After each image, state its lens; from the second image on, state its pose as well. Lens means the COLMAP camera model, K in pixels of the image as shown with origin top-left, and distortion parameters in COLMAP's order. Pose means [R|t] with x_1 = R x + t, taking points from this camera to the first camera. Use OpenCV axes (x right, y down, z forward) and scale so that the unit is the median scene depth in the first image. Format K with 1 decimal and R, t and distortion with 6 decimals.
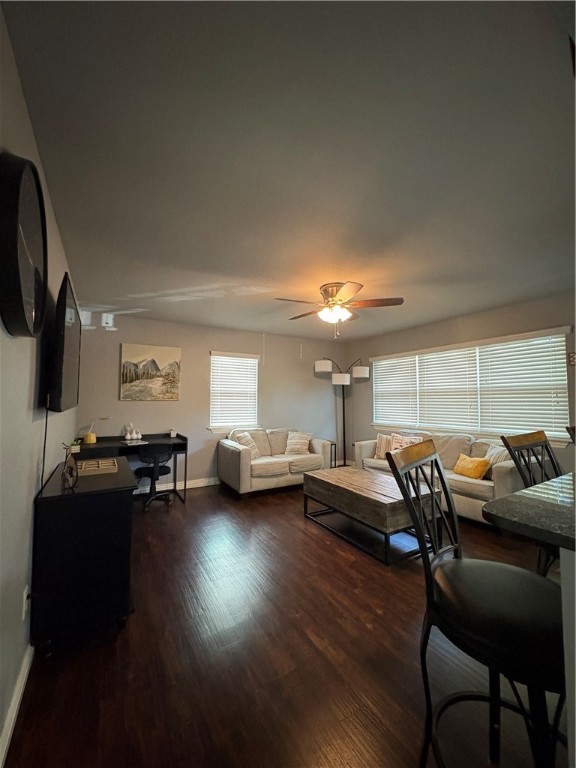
lens RADIAL K [[303.9, 0, 288.0], [0, 303.9, 384.0], [0, 0, 1]] dist [-0.000897, -0.000100]
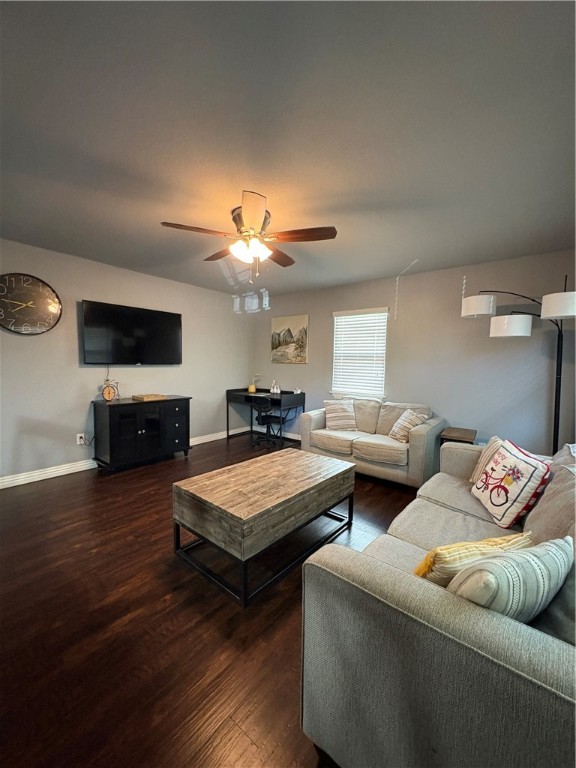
lens RADIAL K [[307.5, 0, 288.0], [0, 307.5, 384.0], [0, 0, 1]] dist [-0.000040, 0.000002]
pose [[0.345176, 0.070141, -0.935913, 0.689199], [0.032441, 0.995716, 0.086587, 0.030789], [0.937977, -0.060250, 0.341422, 0.583770]]
